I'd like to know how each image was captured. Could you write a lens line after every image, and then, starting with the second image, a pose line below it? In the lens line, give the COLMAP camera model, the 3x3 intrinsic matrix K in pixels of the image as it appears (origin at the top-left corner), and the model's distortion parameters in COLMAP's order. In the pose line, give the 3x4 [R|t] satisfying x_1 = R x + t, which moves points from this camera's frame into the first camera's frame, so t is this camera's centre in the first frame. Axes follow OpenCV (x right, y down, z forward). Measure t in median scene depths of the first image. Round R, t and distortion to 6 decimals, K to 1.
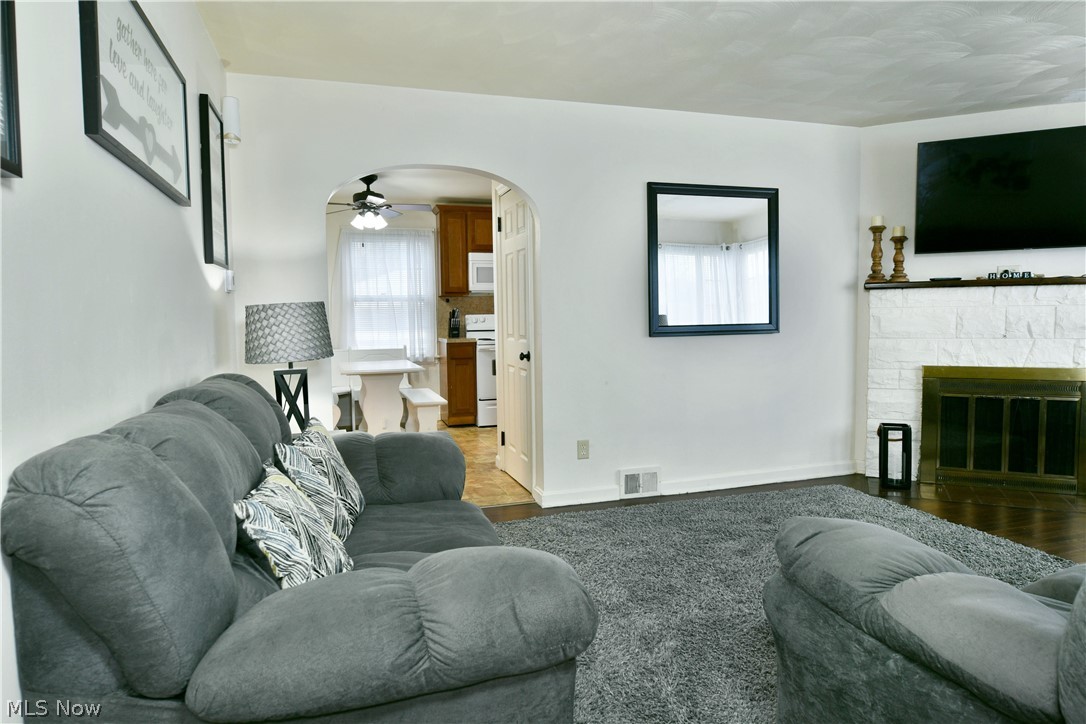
lens RADIAL K [[668.5, 0, 539.8], [0, 668.5, 359.1], [0, 0, 1]] dist [-0.012627, -0.005232]
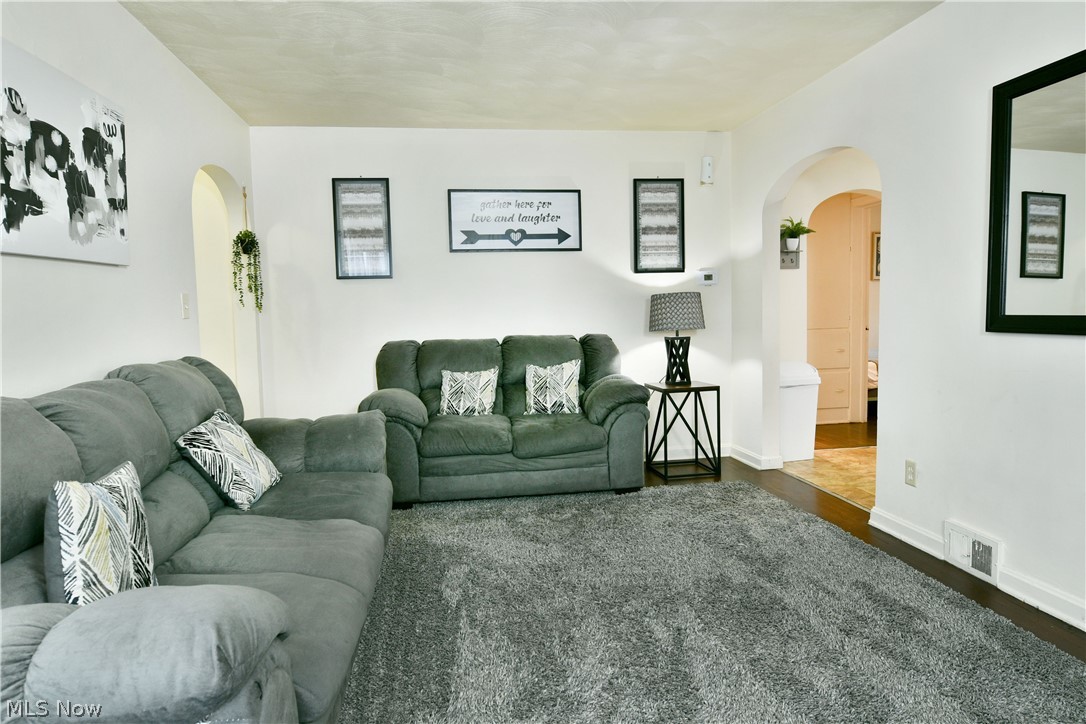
lens RADIAL K [[653.6, 0, 537.9], [0, 653.6, 357.6], [0, 0, 1]] dist [-0.014215, -0.004082]
pose [[-0.147200, 0.095952, -0.984442, 0.848855], [-0.037488, 0.994027, 0.102492, -0.056183], [0.988396, 0.051992, -0.142724, 0.670009]]
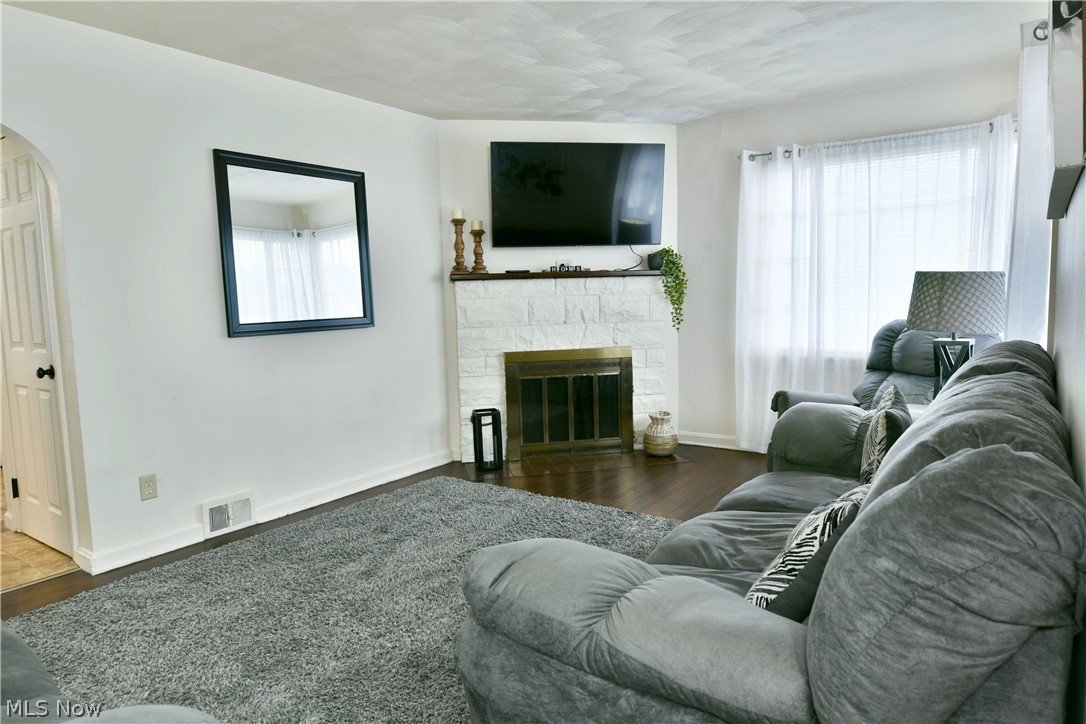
lens RADIAL K [[668.5, 0, 539.8], [0, 668.5, 359.1], [0, 0, 1]] dist [-0.012627, -0.005232]
pose [[0.800963, -0.065156, 0.595158, -0.020203], [0.056492, 0.997850, 0.033213, -0.012367], [-0.596043, 0.007019, 0.802922, 0.109188]]
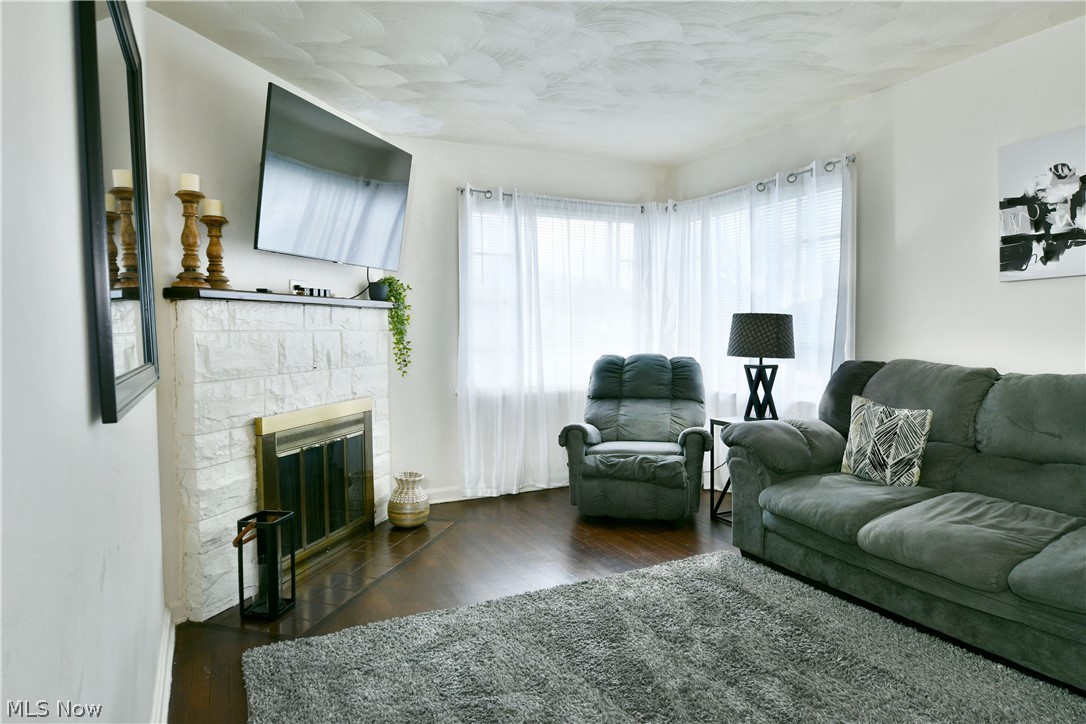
lens RADIAL K [[653.6, 0, 537.9], [0, 653.6, 357.6], [0, 0, 1]] dist [-0.014215, -0.004082]
pose [[-0.154981, -0.023654, 0.987634, -0.116945], [0.081947, 0.995960, 0.036713, -0.054698], [-0.984513, 0.086624, -0.152416, 0.867458]]
